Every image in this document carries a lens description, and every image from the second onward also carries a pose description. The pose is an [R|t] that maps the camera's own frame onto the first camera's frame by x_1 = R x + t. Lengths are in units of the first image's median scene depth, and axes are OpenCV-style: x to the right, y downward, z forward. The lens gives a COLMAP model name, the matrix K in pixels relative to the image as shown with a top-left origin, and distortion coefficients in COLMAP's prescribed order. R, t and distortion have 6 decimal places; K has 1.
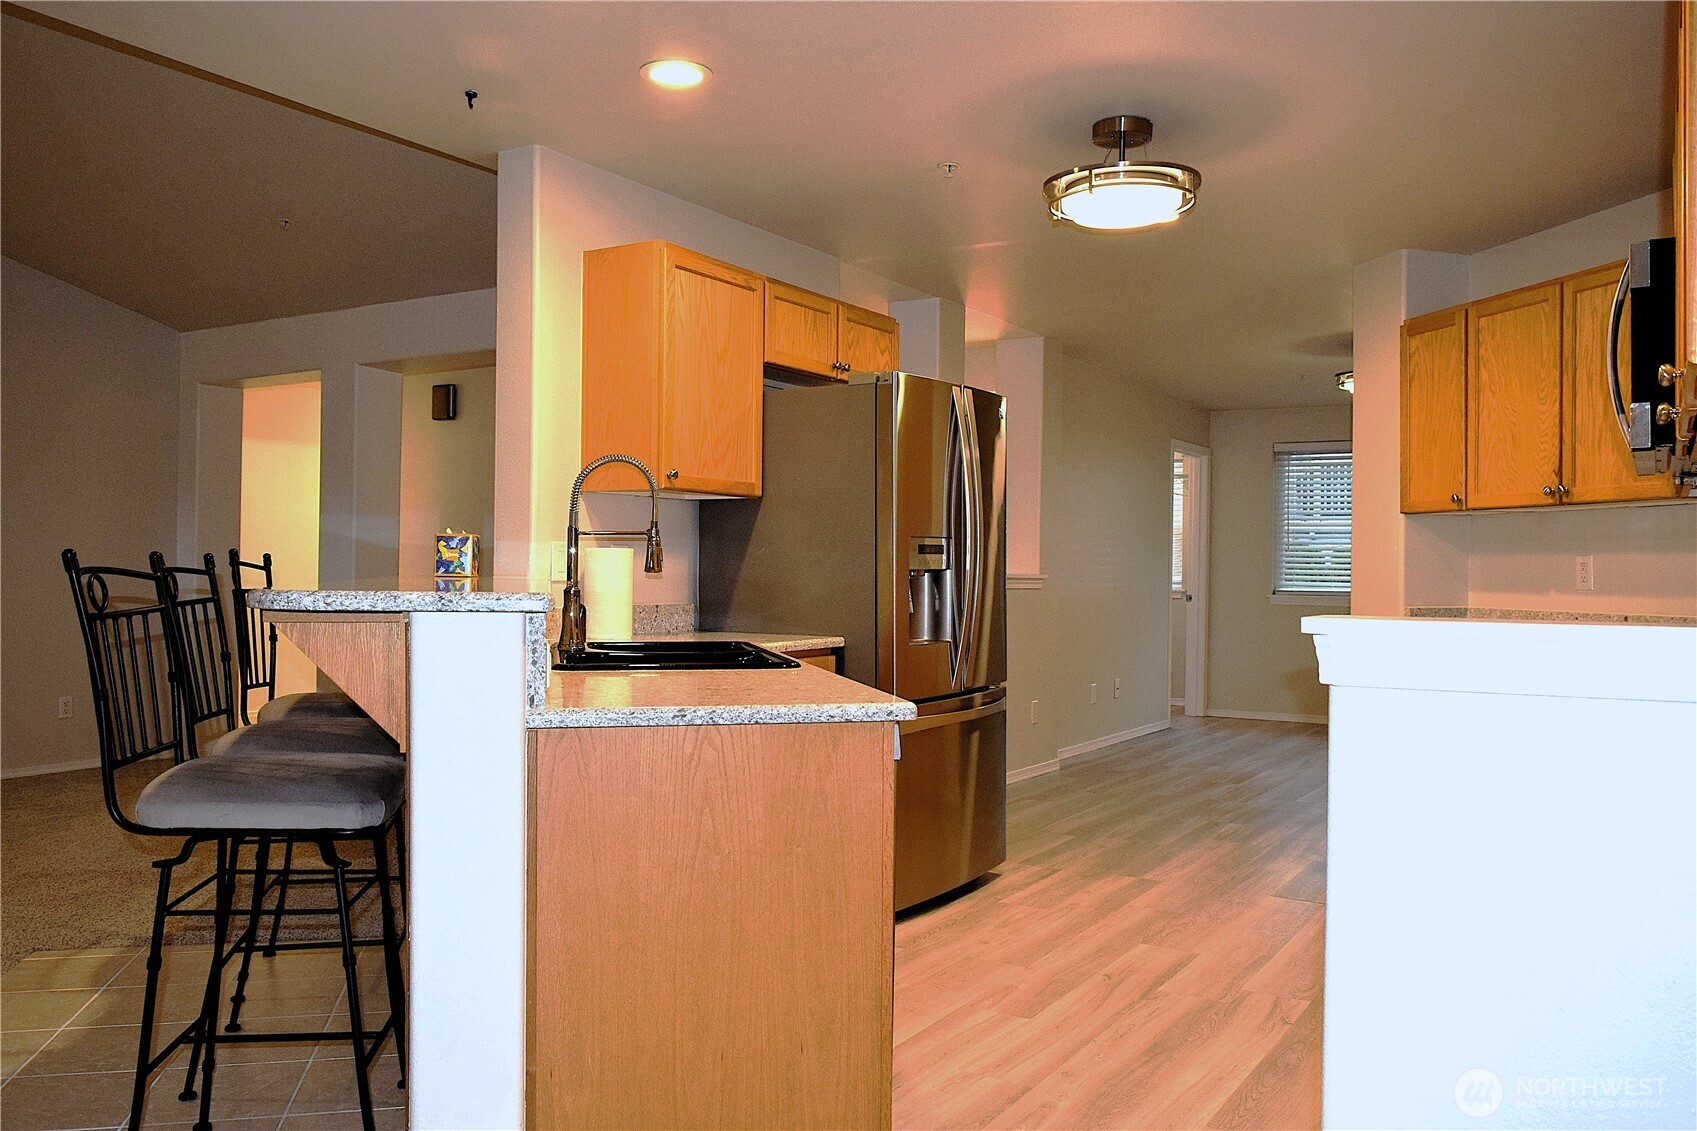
lens RADIAL K [[1315.8, 0, 850.6], [0, 1315.8, 557.8], [0, 0, 1]] dist [-0.016850, 0.013057]
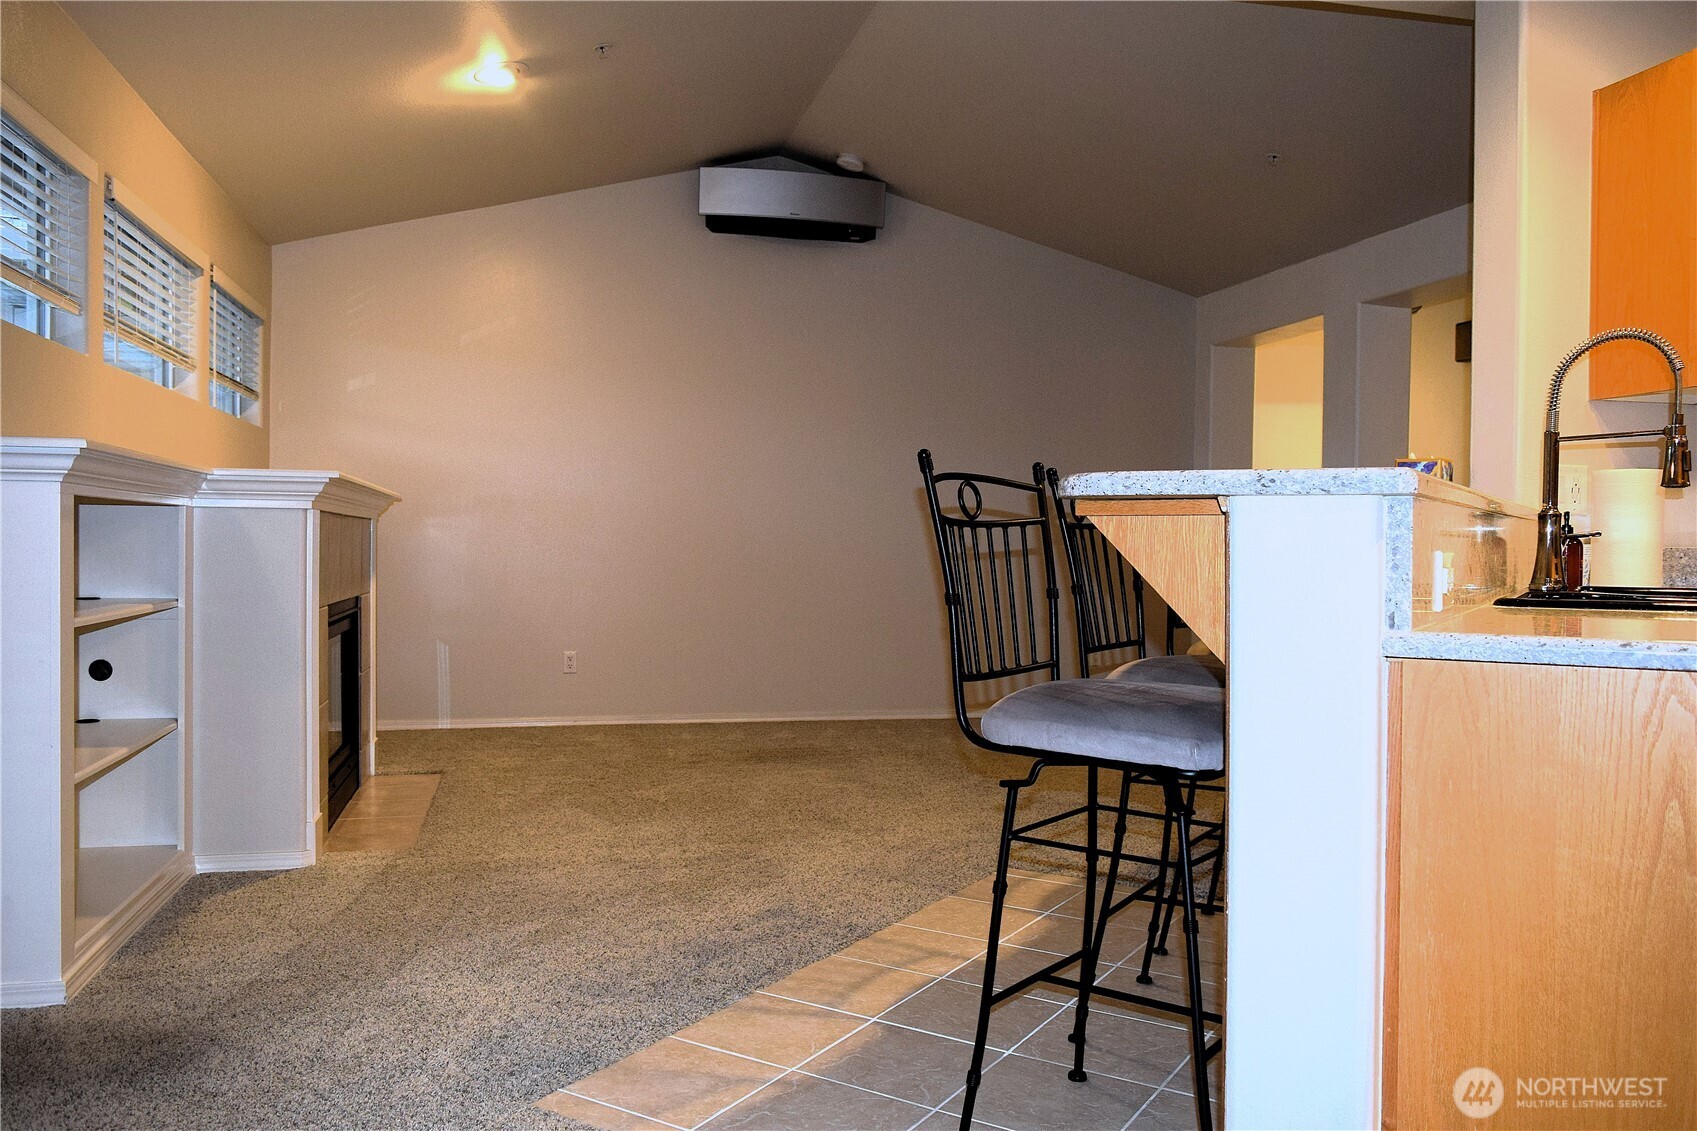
lens RADIAL K [[1315.8, 0, 850.6], [0, 1315.8, 557.8], [0, 0, 1]] dist [-0.016850, 0.013057]
pose [[0.715017, 0.005524, -0.699086, 0.044016], [0.003963, 0.999921, 0.011954, 0.055030], [0.699096, -0.011318, 0.714938, 0.229386]]
